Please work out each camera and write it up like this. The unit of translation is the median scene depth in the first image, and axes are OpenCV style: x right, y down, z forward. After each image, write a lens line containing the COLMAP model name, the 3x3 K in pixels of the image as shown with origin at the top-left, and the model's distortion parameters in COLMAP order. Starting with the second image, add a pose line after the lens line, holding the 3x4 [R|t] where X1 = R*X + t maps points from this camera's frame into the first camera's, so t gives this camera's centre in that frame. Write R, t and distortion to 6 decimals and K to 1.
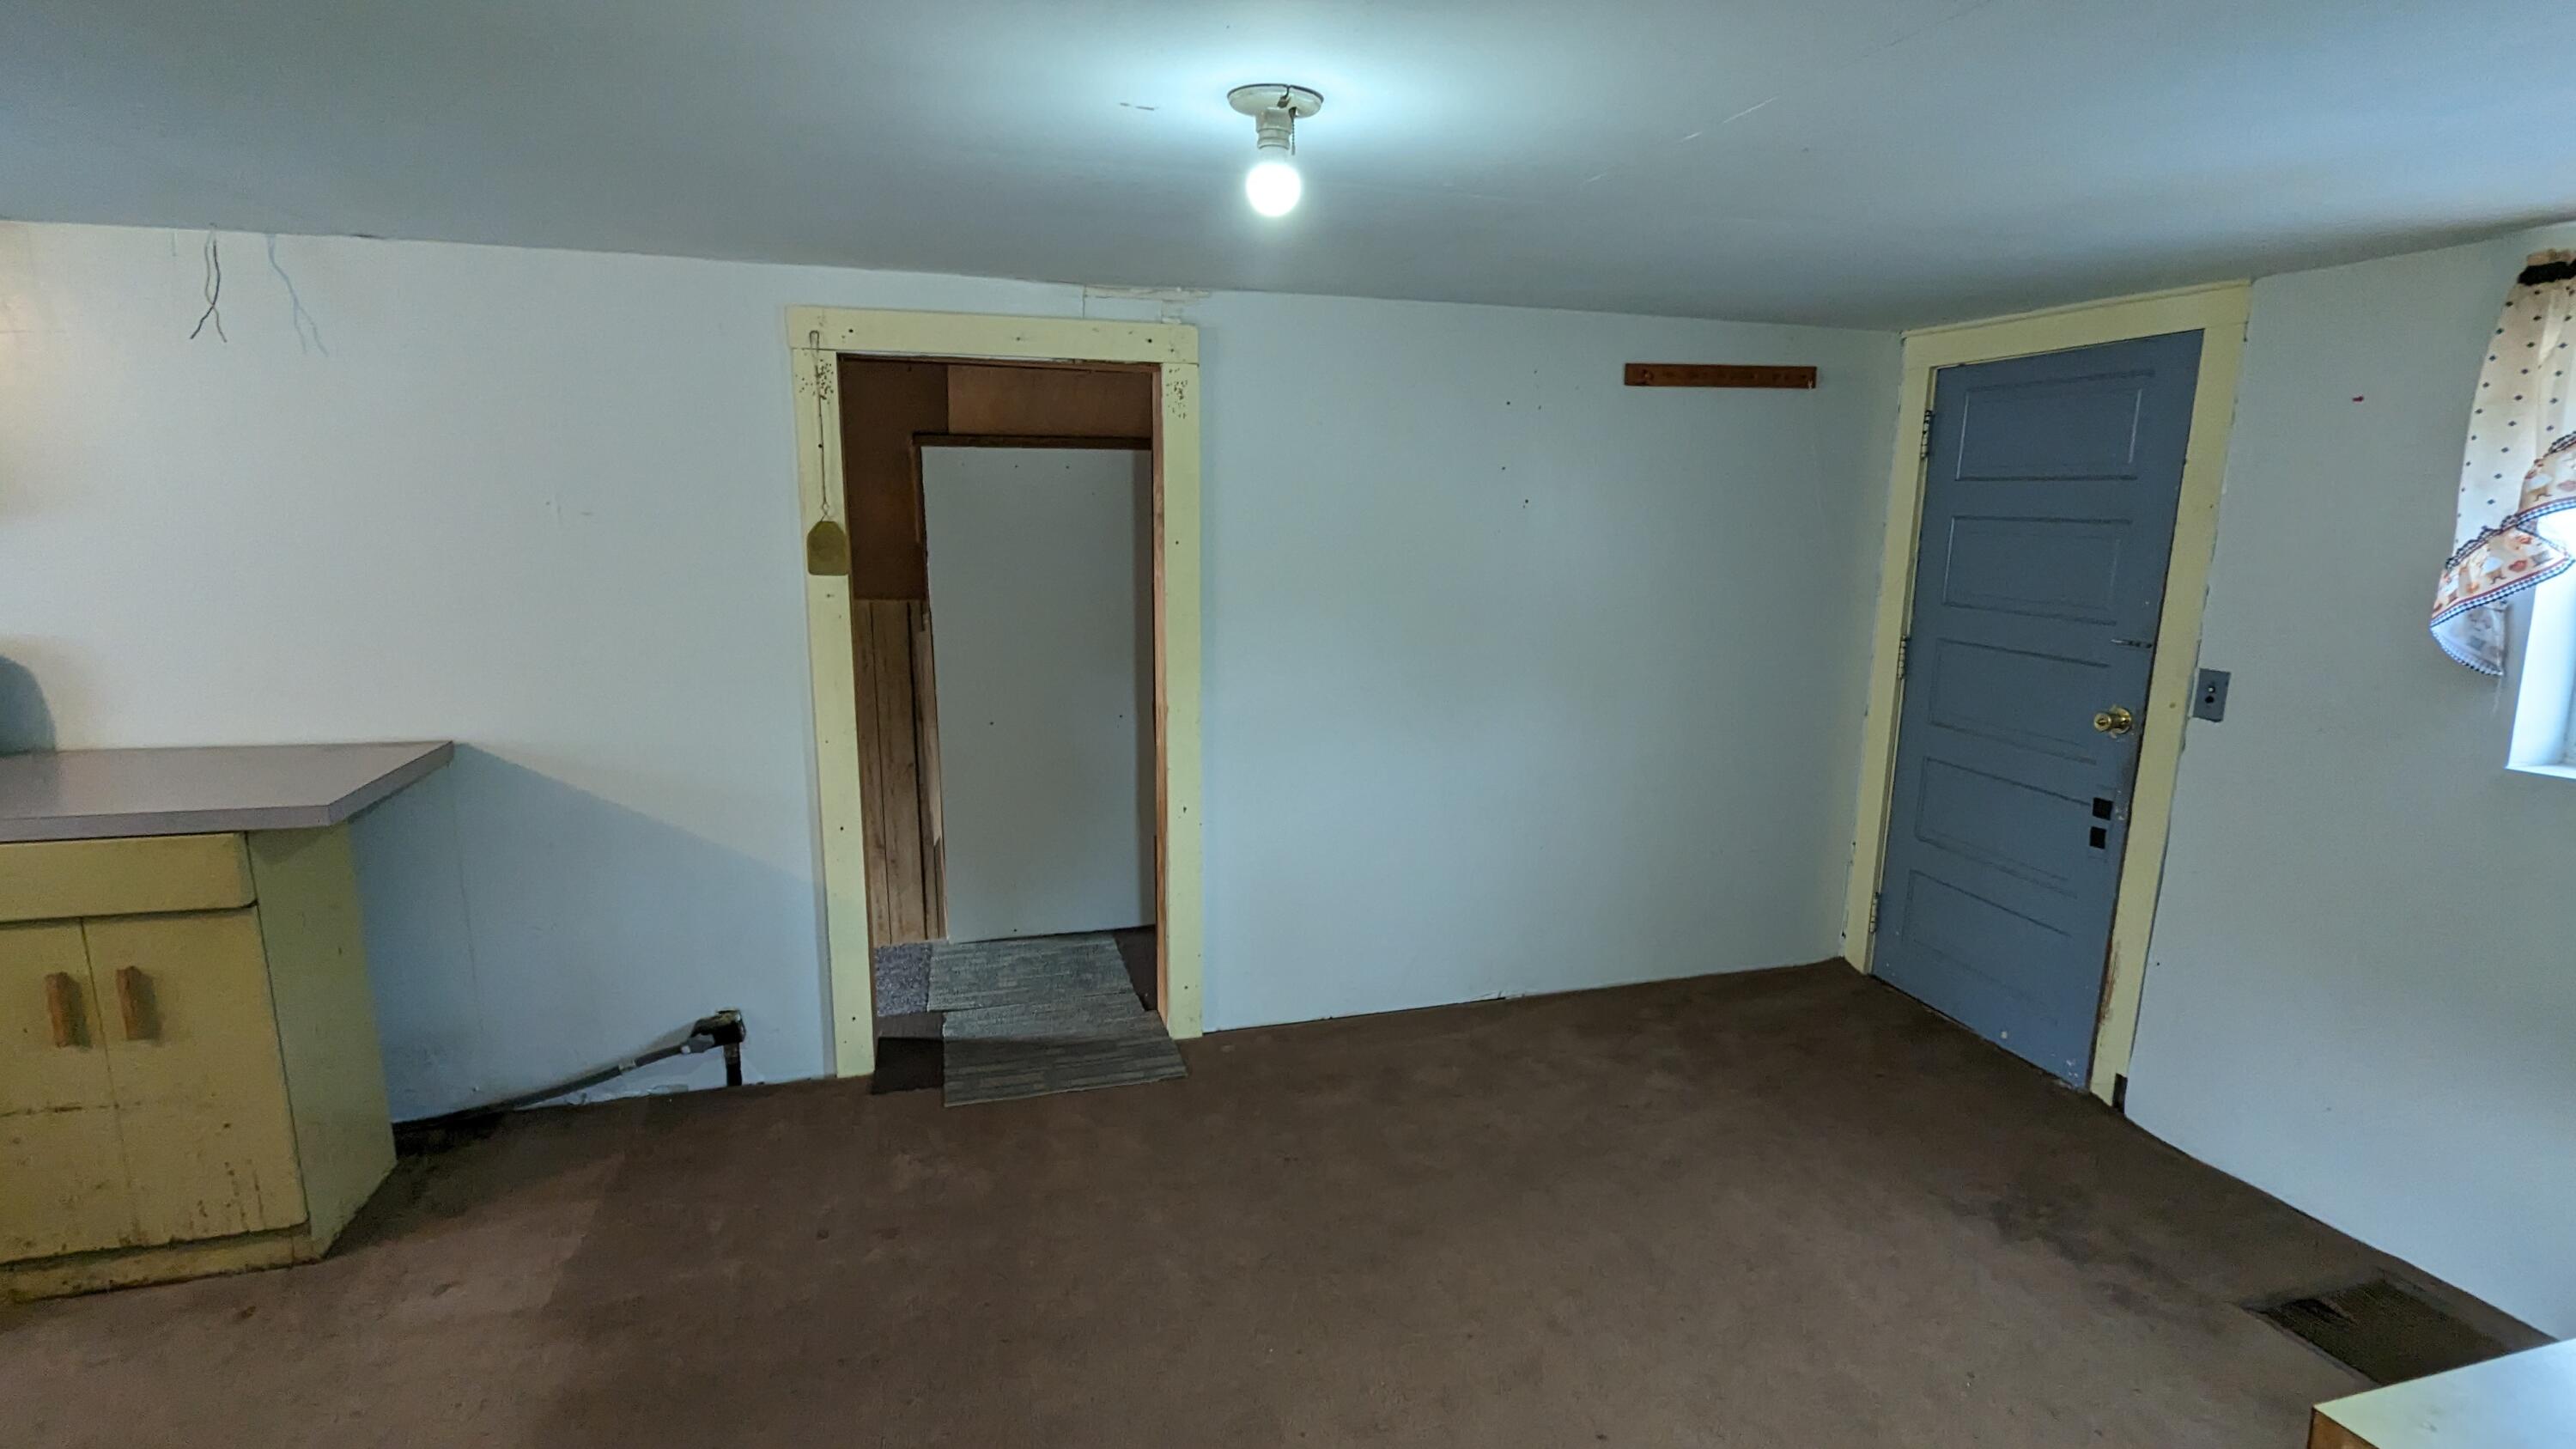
lens RADIAL K [[1218.1, 0, 1322.4], [0, 1218.1, 745.6], [0, 0, 1]] dist [0.011818, 0.000096]
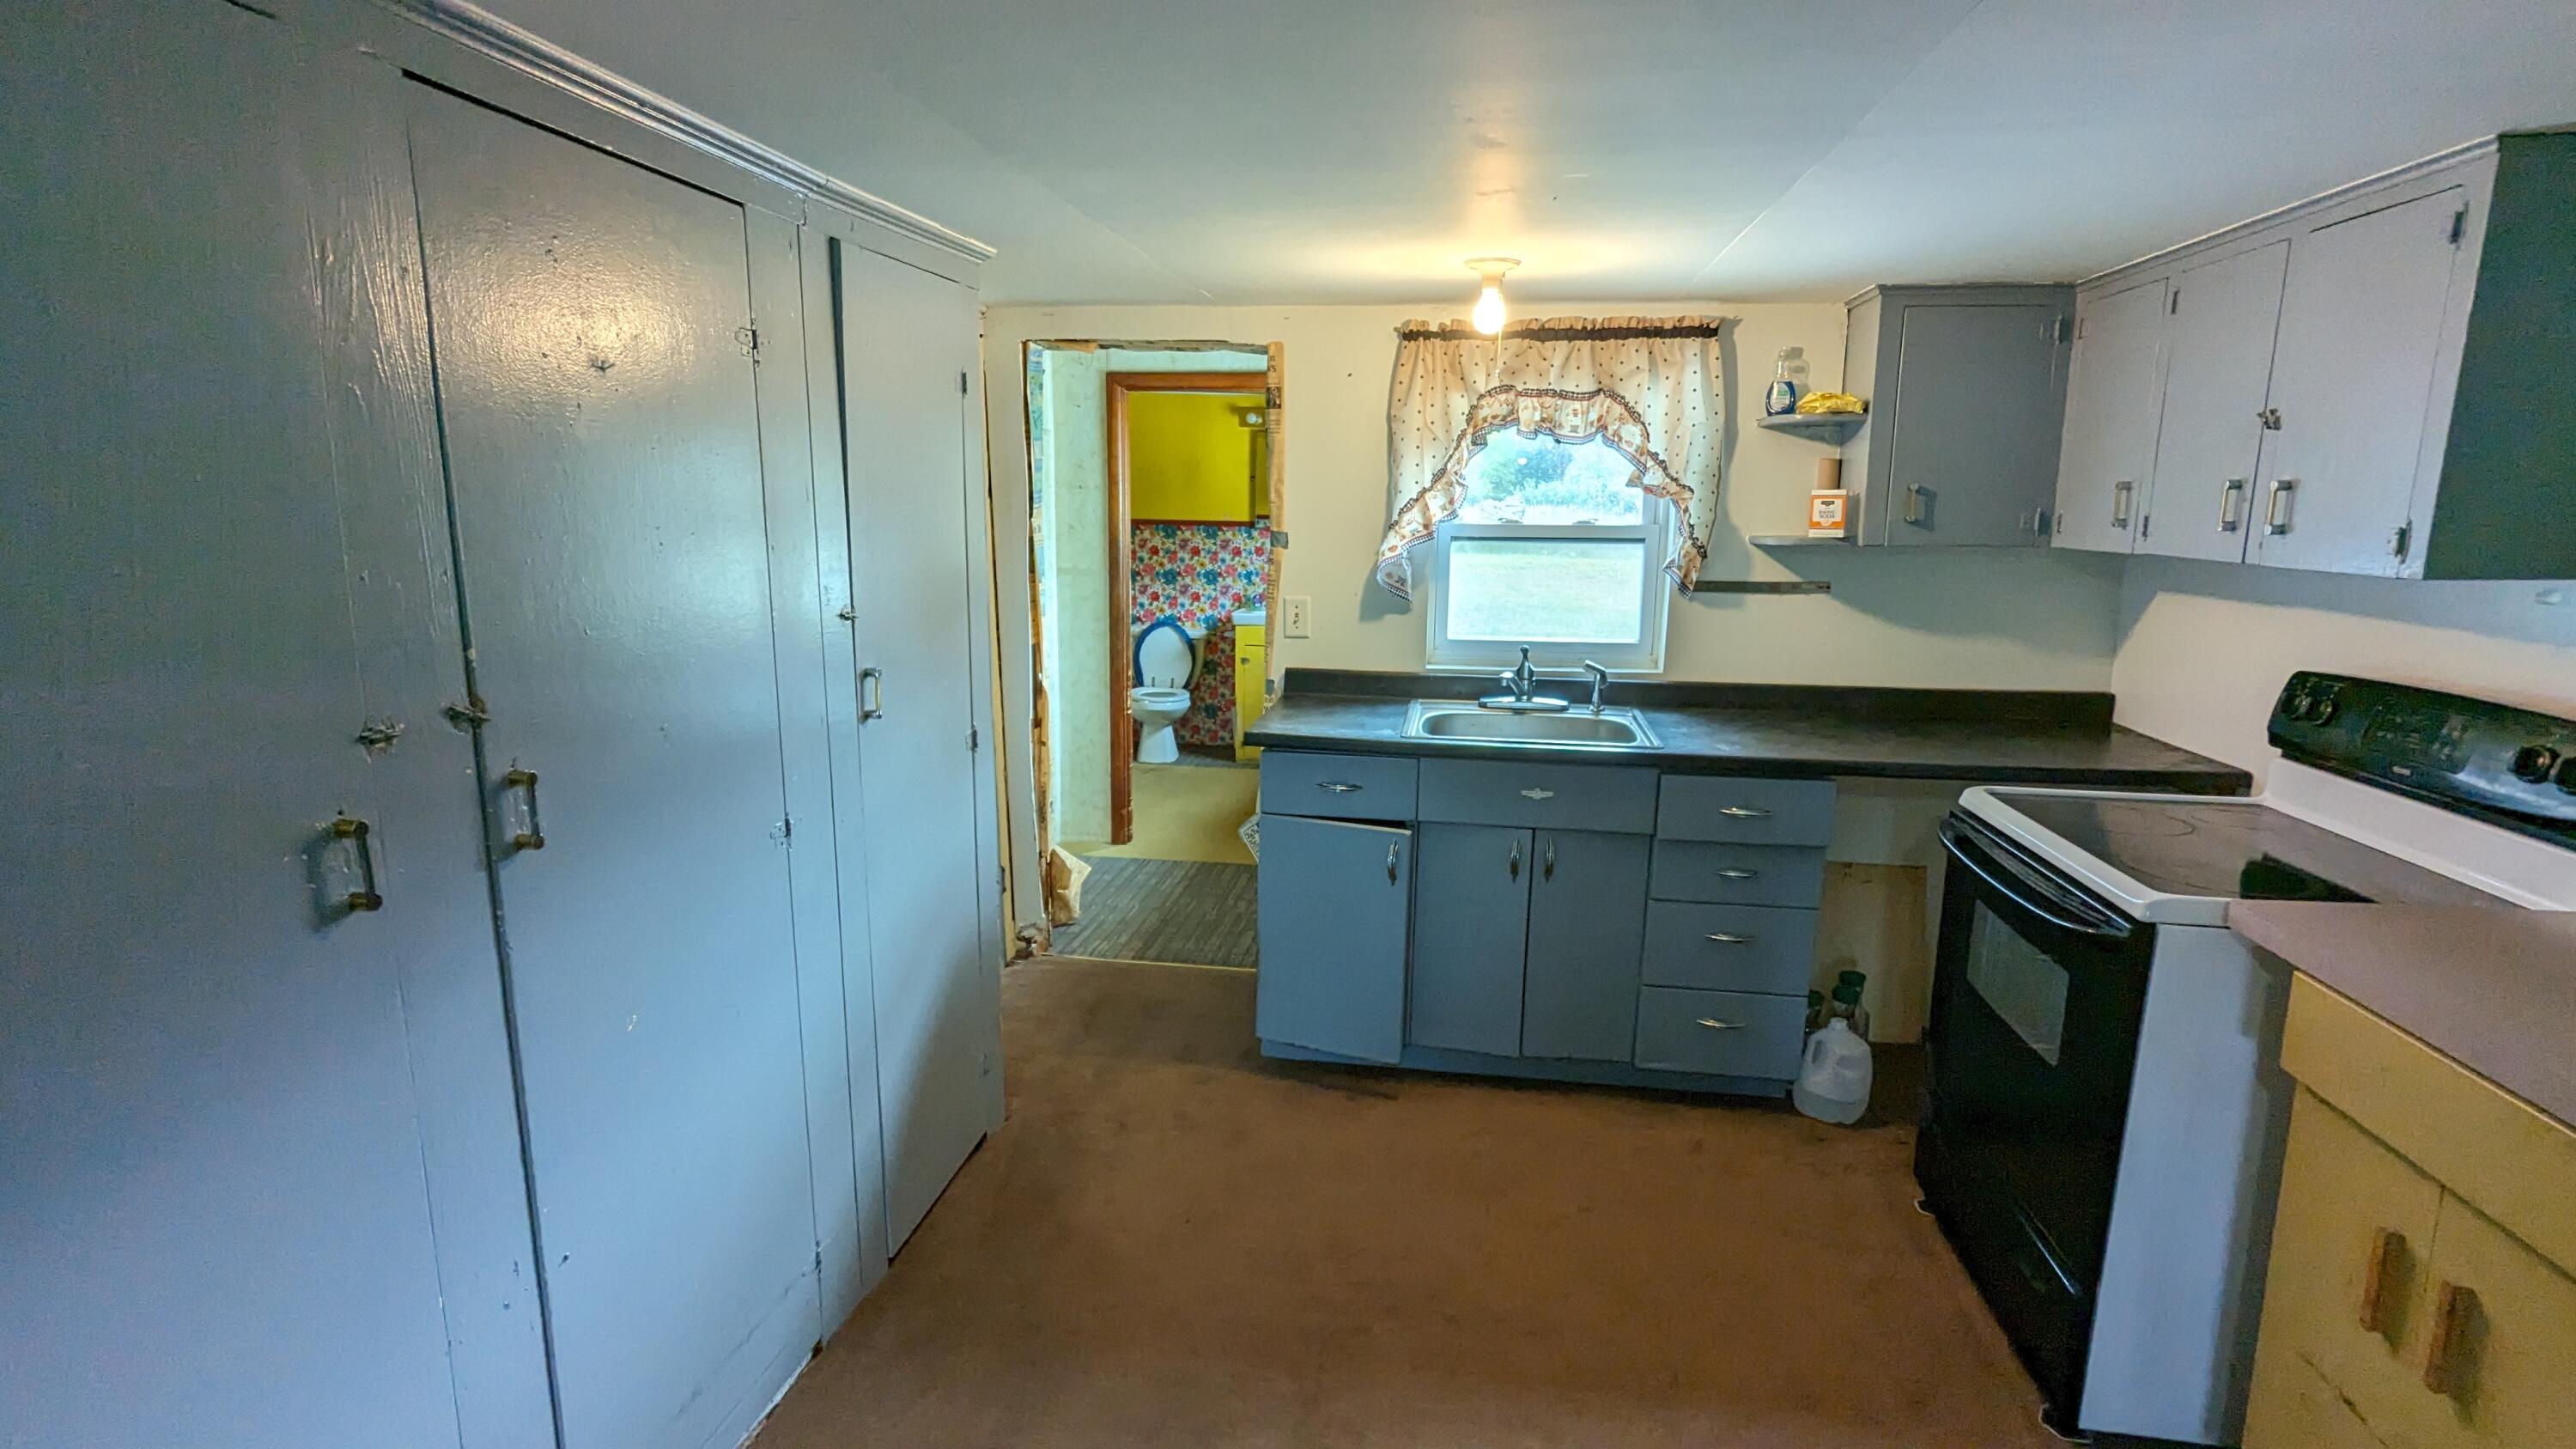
lens RADIAL K [[1204.9, 0, 1305.9], [0, 1204.9, 745.9], [0, 0, 1]] dist [0.001705, -0.000008]
pose [[-0.423414, 0.163025, -0.891147, -0.169402], [-0.190299, 0.945724, 0.263426, -0.091796], [0.885724, 0.281122, -0.369409, 0.471714]]
